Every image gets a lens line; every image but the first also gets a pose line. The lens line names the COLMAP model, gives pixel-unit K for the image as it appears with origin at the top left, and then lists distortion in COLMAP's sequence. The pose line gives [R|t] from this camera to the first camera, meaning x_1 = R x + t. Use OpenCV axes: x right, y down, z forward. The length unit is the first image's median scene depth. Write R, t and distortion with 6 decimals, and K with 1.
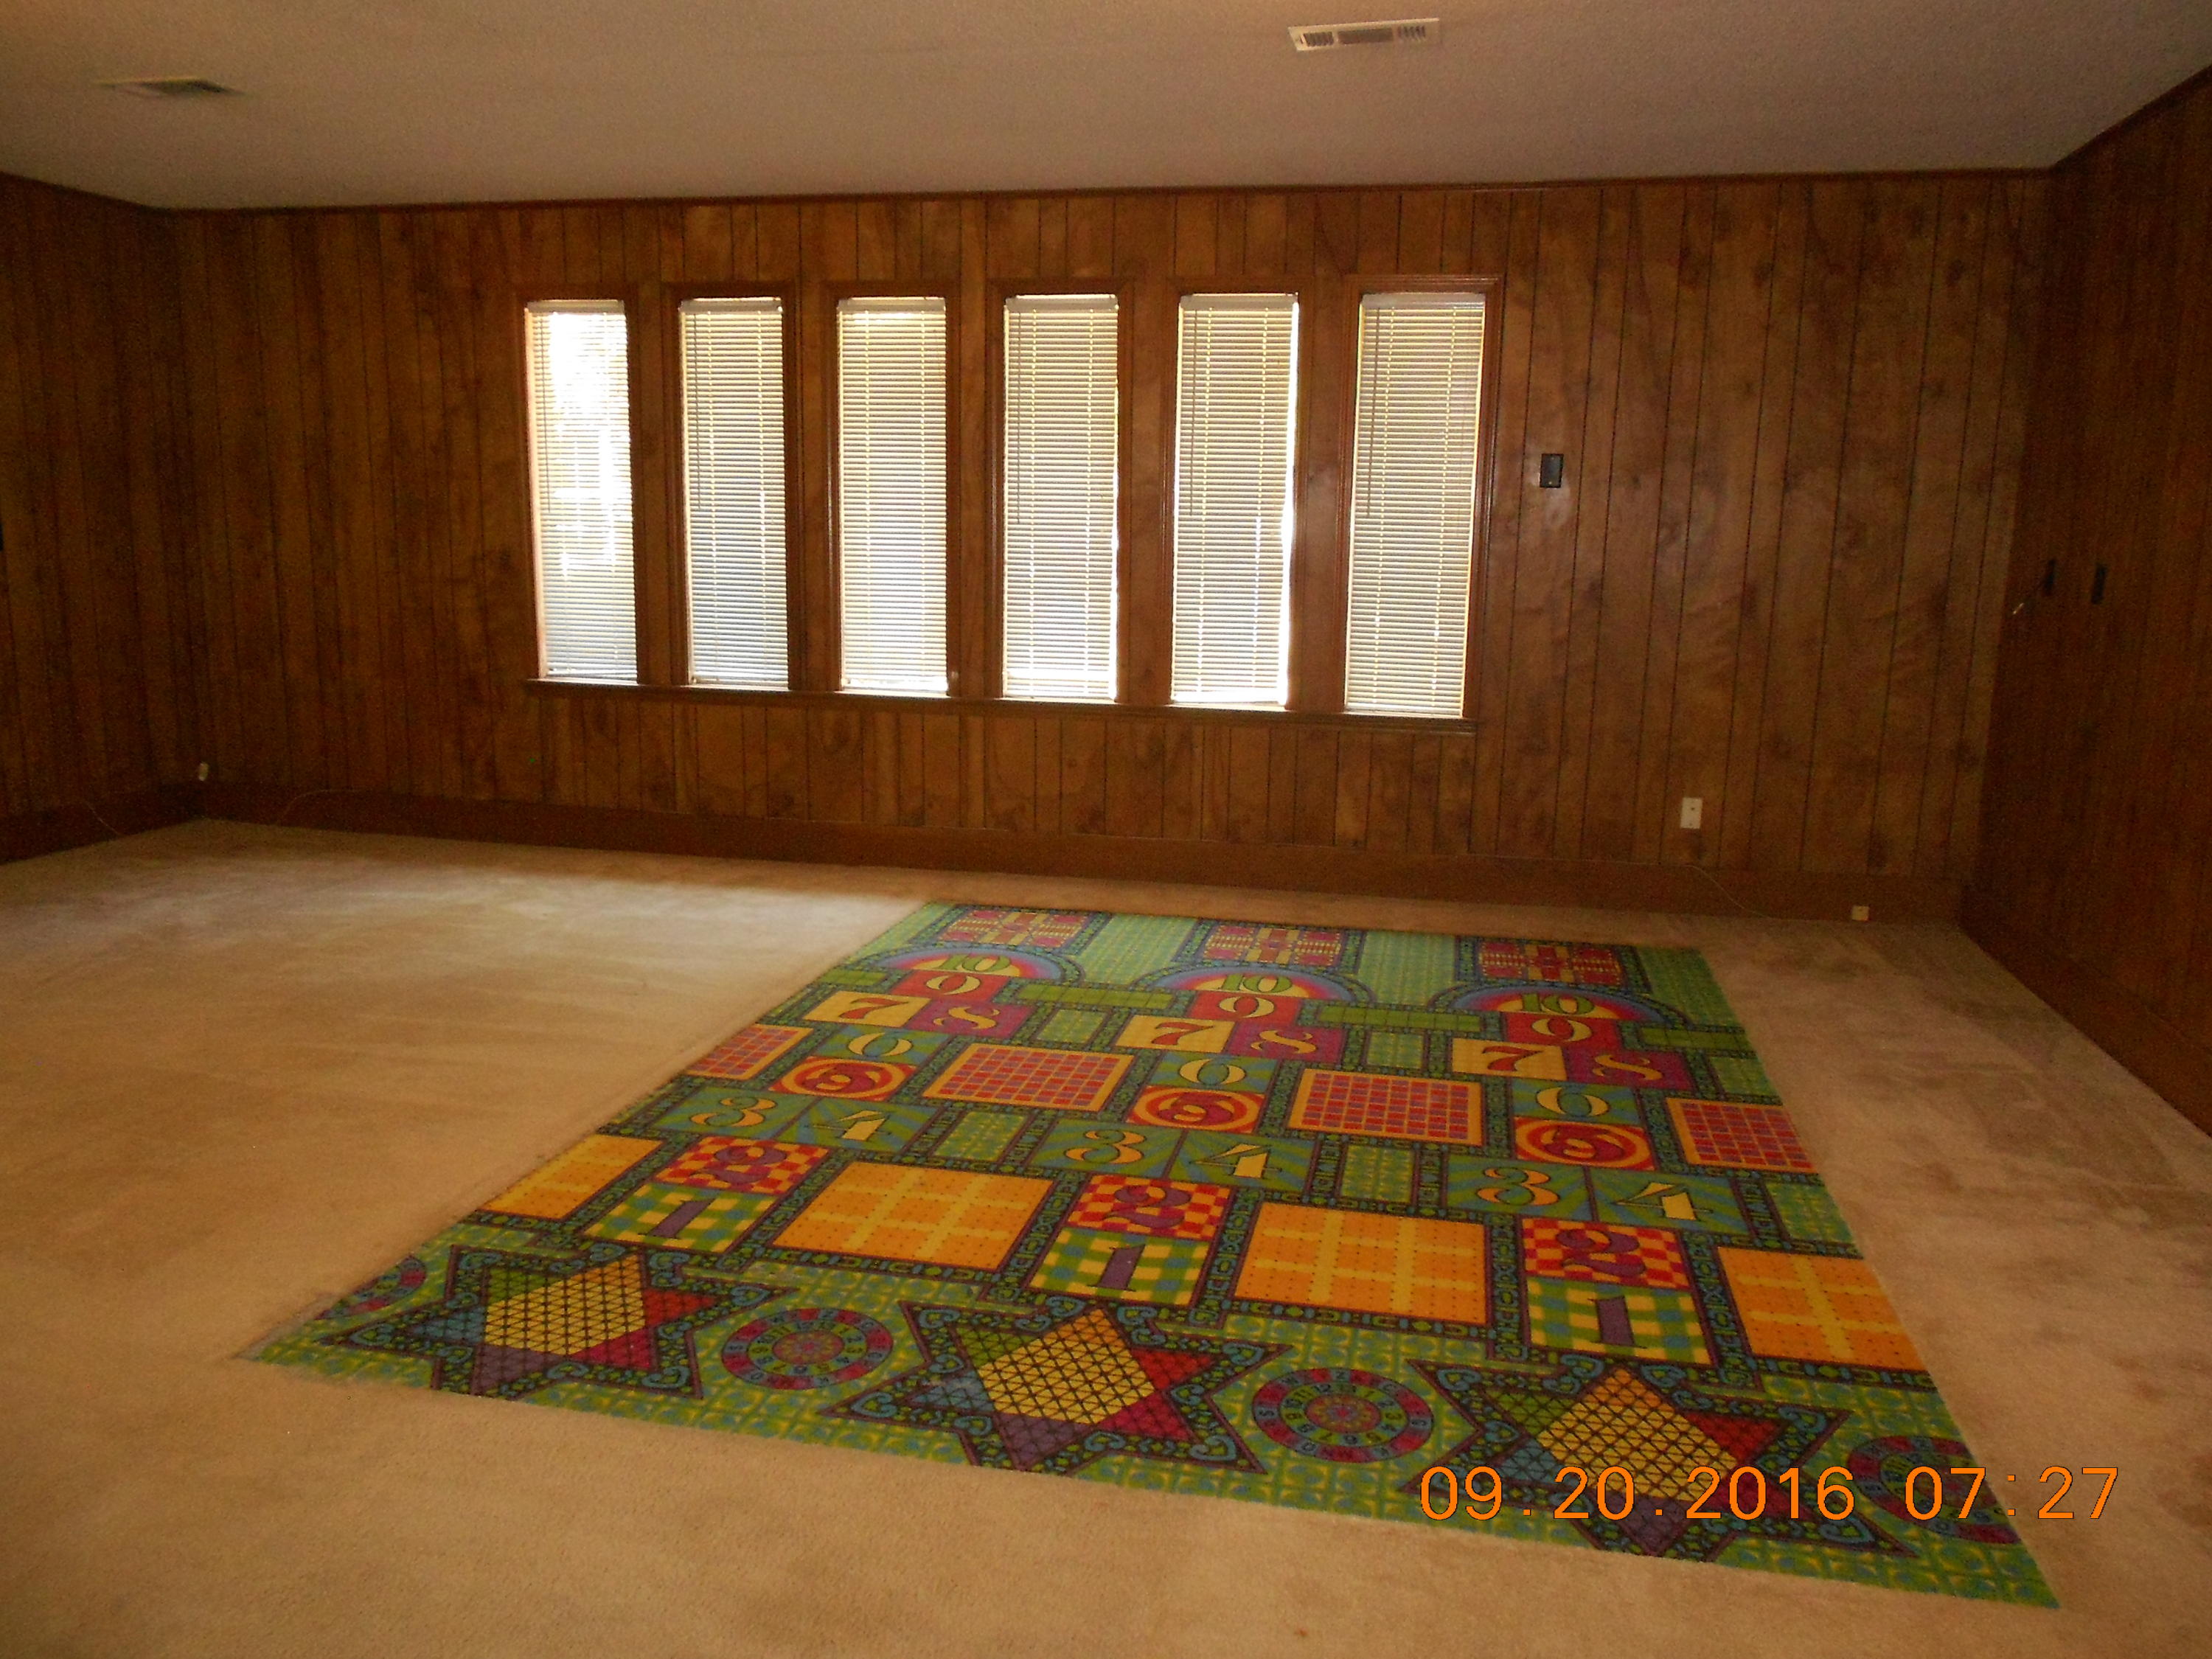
lens RADIAL K [[1670.3, 0, 1112.8], [0, 1670.3, 833.1], [0, 0, 1]] dist [-0.017615, -0.002808]
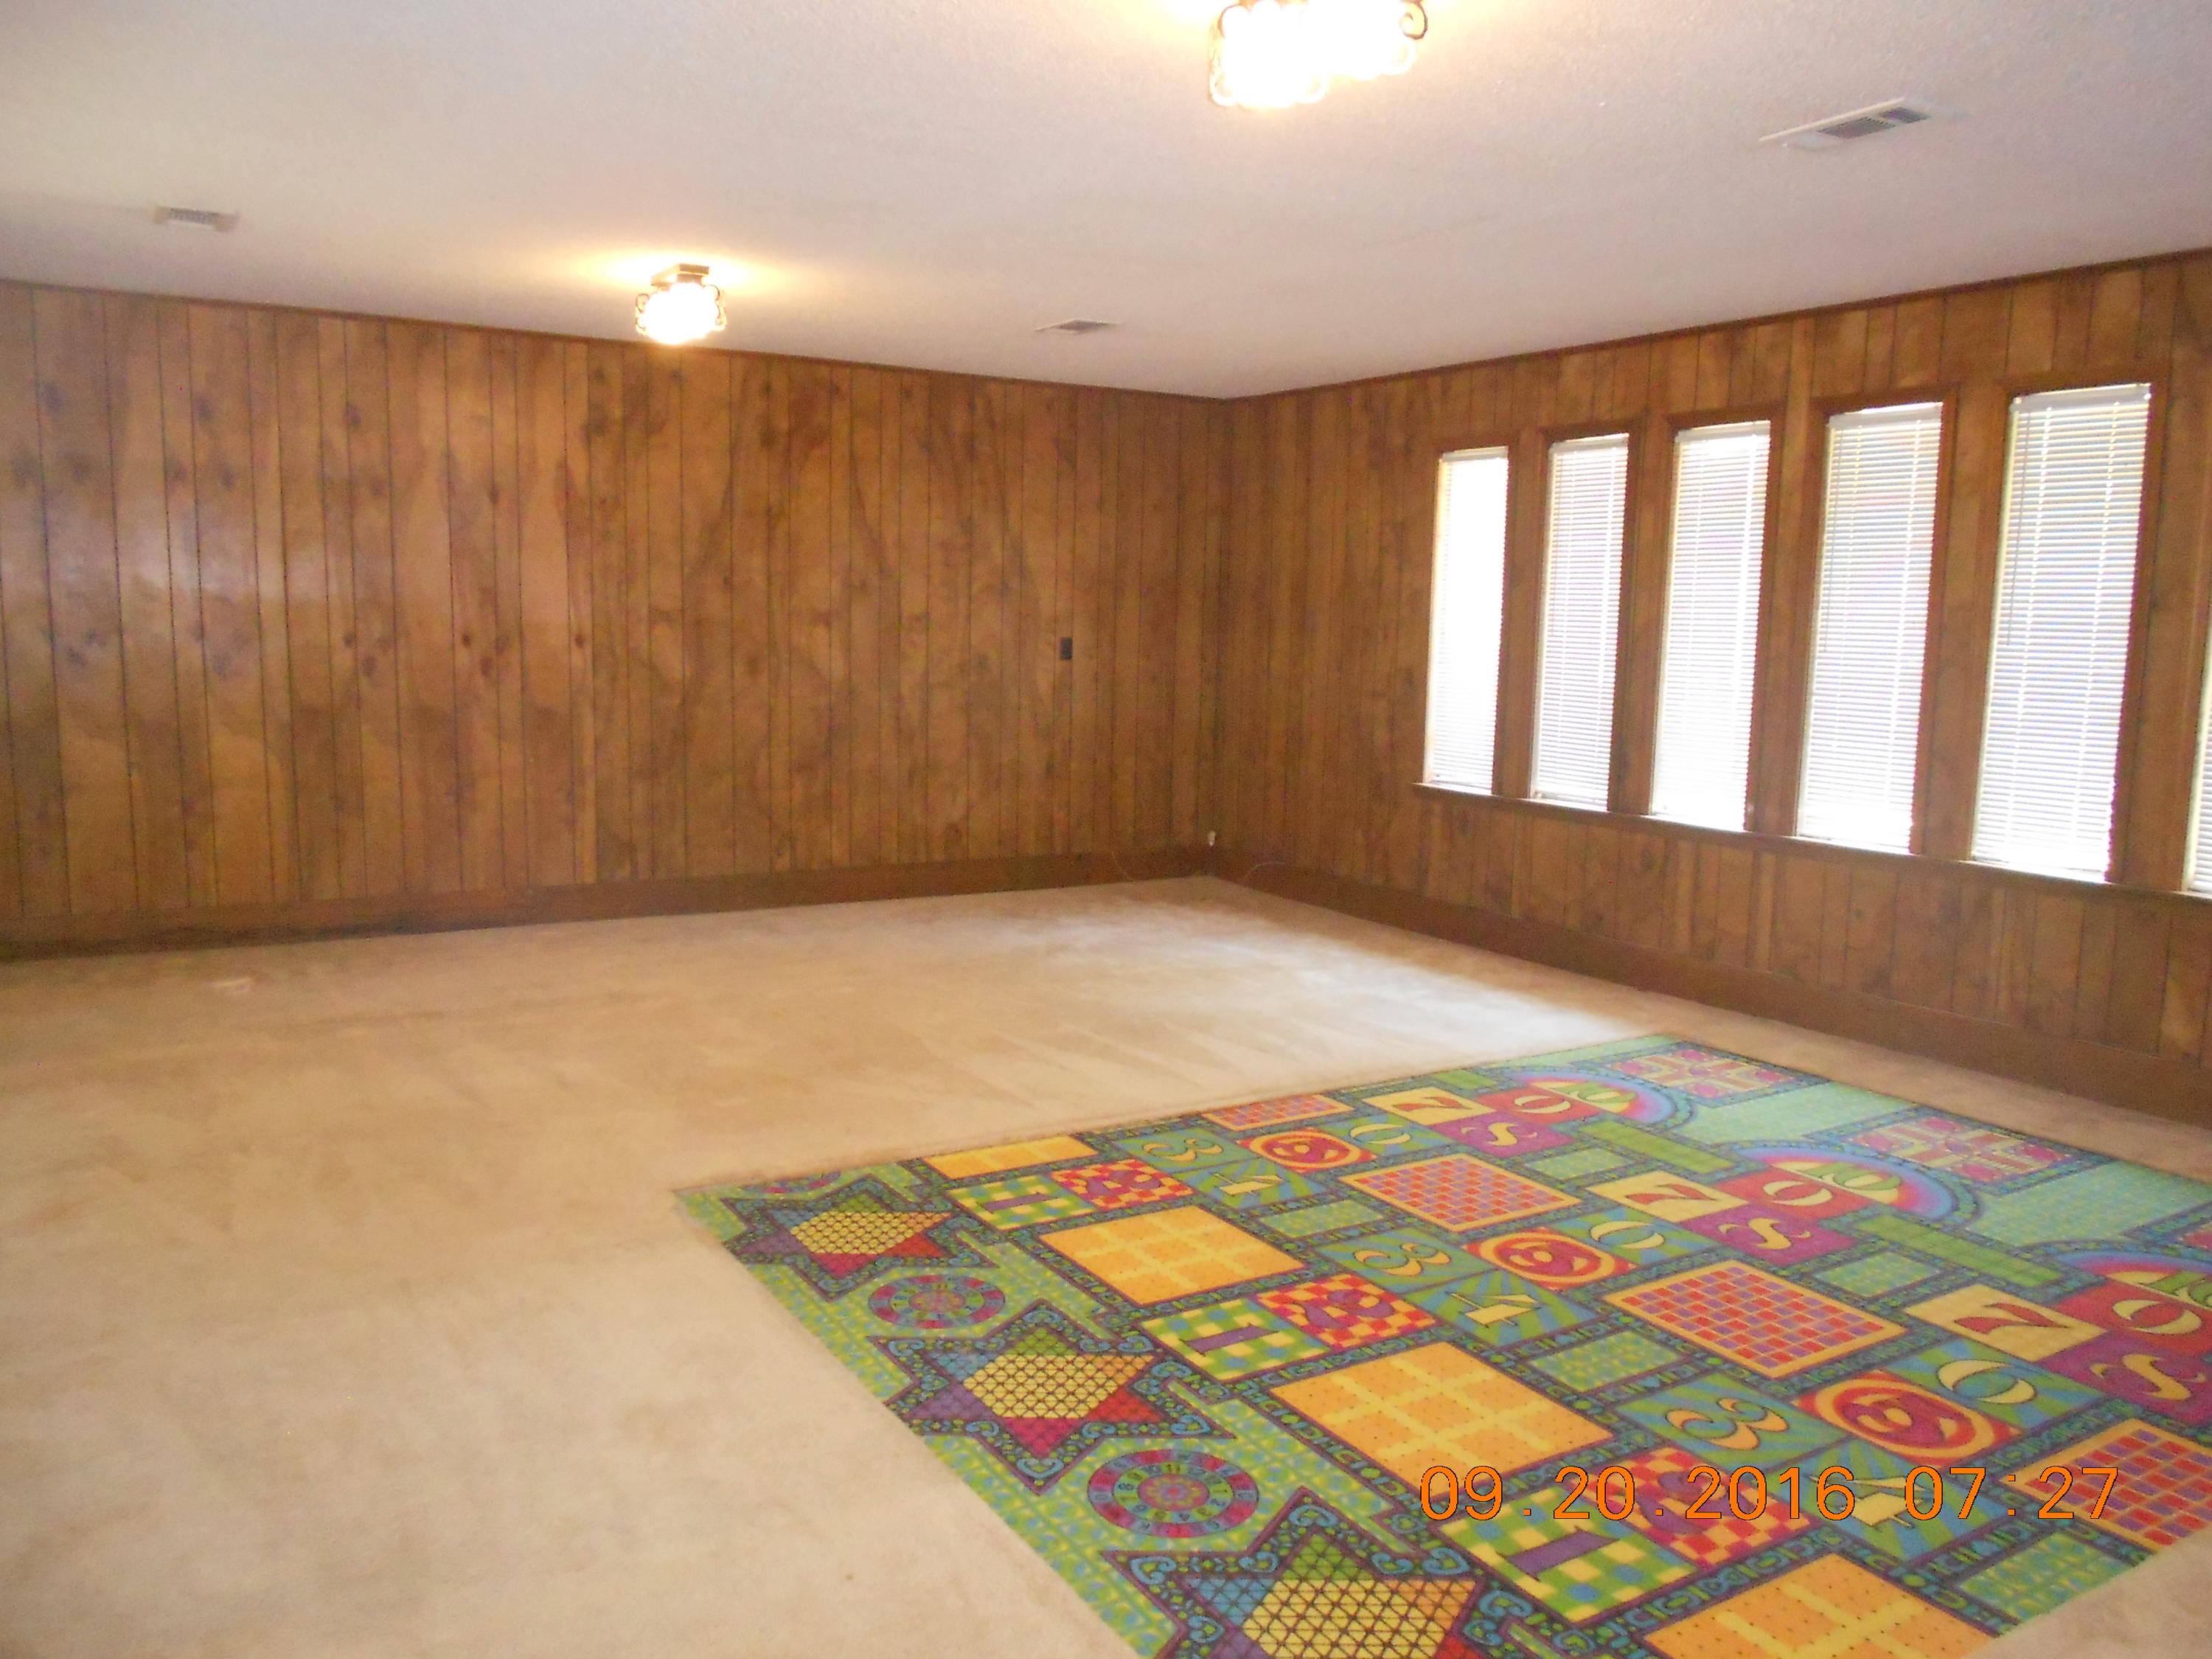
lens RADIAL K [[1670.3, 0, 1119.7], [0, 1670.3, 835.0], [0, 0, 1]] dist [-0.017615, -0.002808]
pose [[0.690171, 0.090869, -0.717918, 0.447416], [-0.138340, 0.990355, -0.007641, -0.028785], [0.710300, 0.104590, 0.696085, 0.103288]]
